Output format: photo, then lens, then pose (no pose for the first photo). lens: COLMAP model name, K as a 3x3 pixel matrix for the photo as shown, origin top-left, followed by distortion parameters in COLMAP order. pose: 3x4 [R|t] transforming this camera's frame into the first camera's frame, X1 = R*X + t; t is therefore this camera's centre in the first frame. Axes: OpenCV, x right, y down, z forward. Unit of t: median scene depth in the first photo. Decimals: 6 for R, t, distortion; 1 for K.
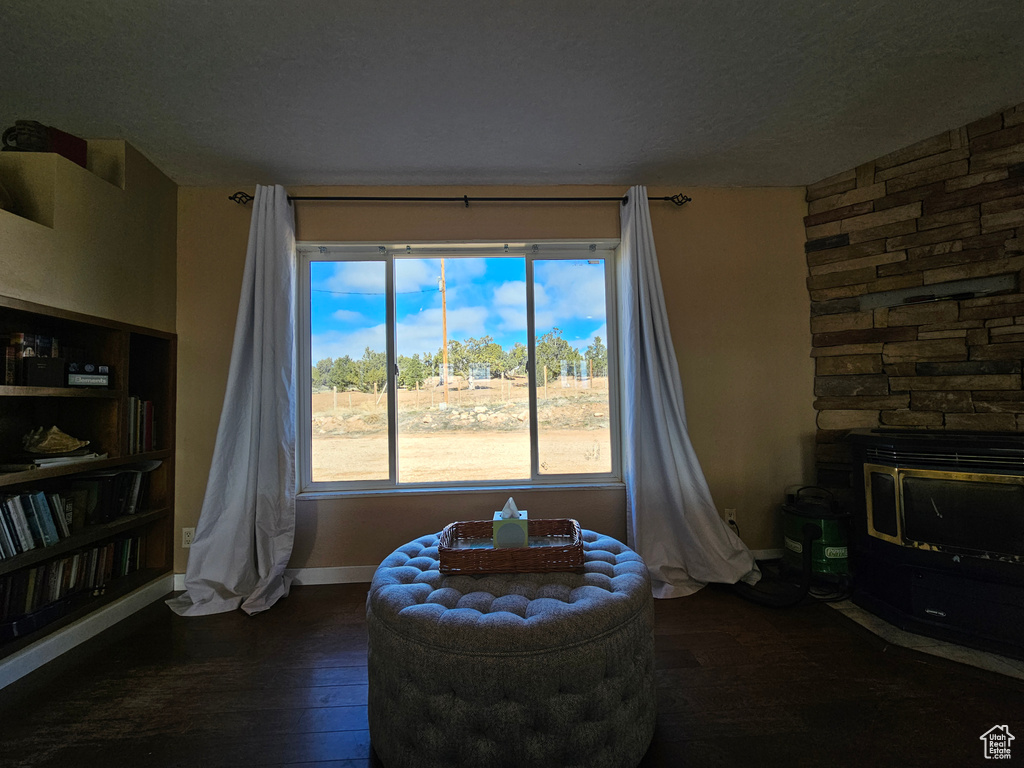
lens RADIAL K [[416.2, 0, 510.4], [0, 416.2, 387.6], [0, 0, 1]] dist [-0.000149, 0.000137]
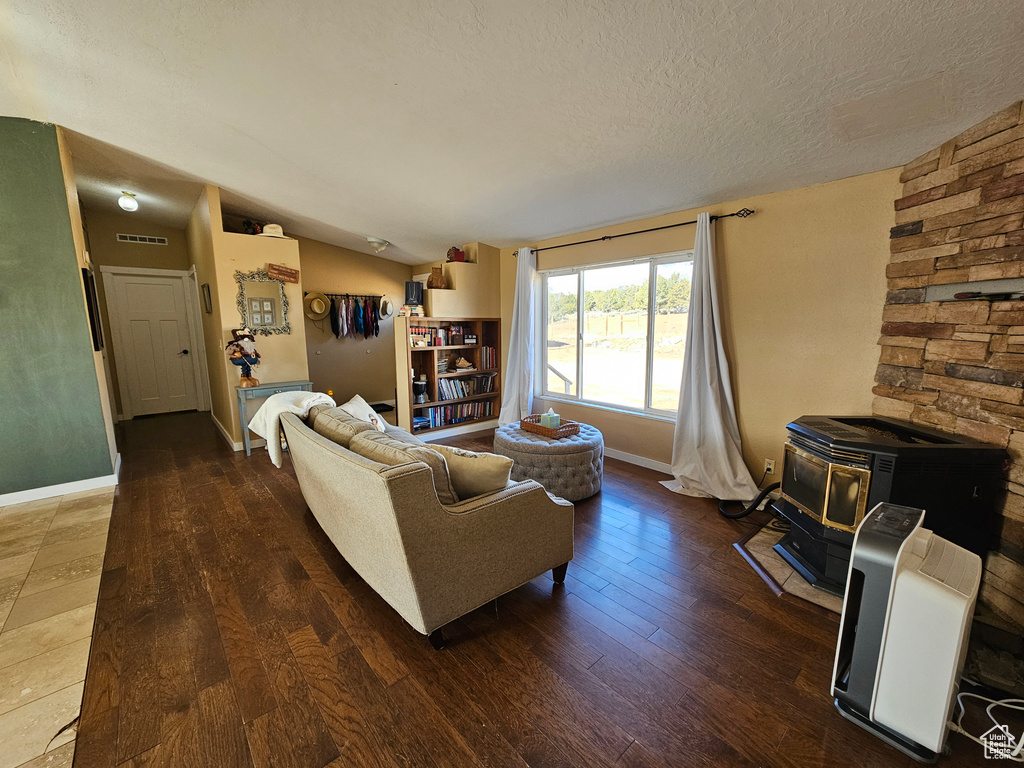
lens RADIAL K [[416.2, 0, 512.8], [0, 416.2, 386.1], [0, 0, 1]] dist [-0.000149, 0.000137]
pose [[0.627710, 0.138860, -0.765962, 1.106857], [0.017283, 0.981233, 0.192050, -0.214680], [0.778255, -0.133790, 0.613530, -0.418309]]
